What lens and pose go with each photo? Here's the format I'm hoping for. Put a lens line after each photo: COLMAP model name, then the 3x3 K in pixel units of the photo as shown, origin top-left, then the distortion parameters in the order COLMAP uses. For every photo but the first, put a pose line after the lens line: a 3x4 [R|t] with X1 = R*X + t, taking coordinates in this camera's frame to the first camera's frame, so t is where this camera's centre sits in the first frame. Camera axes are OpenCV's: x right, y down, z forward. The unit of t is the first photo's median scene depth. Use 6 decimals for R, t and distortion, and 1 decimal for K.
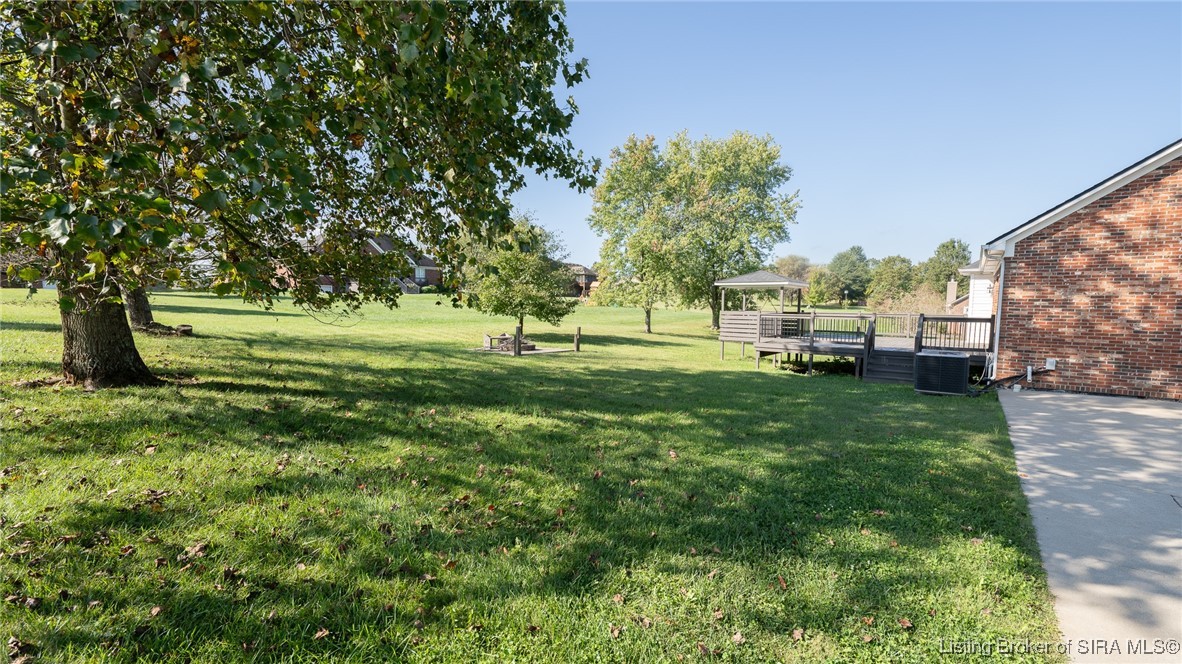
lens RADIAL K [[533.3, 0, 592.2], [0, 533.3, 329.6], [0, 0, 1]] dist [0.000434, 0.000005]
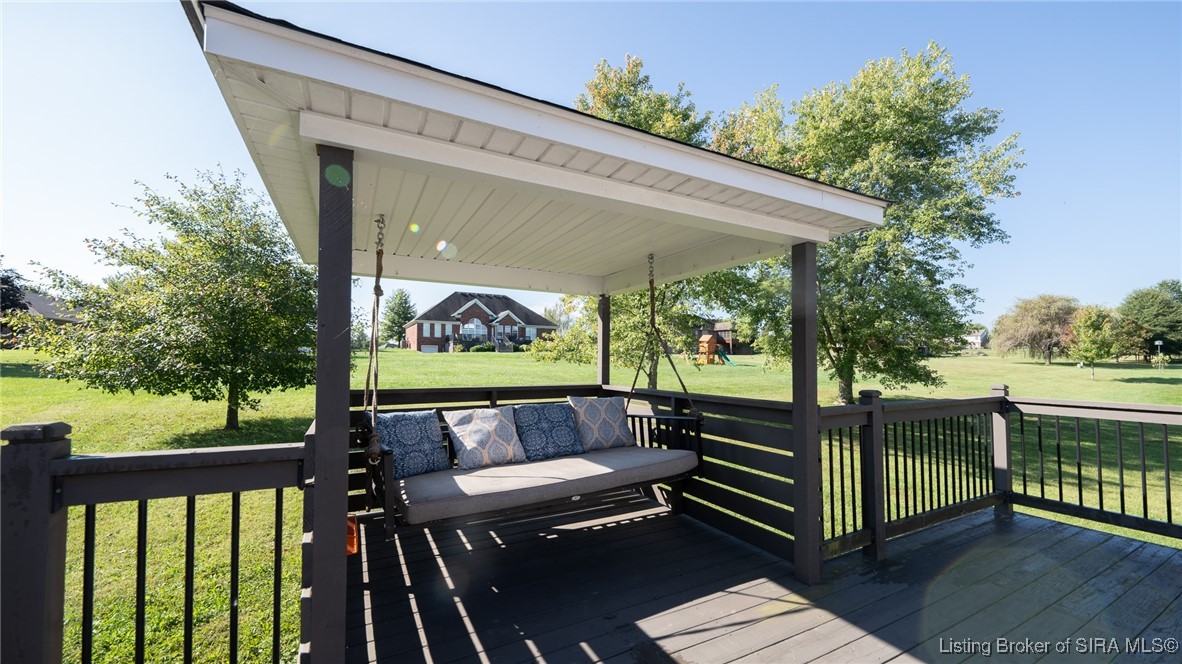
lens RADIAL K [[456.0, 0, 592.0], [0, 456.0, 342.5], [0, 0, 1]] dist [0.010077, -0.000623]
pose [[0.905127, -0.038728, -0.423374, 0.113101], [-0.005204, 0.994758, -0.102121, -0.011341], [0.425110, 0.094635, 0.900181, 0.254250]]
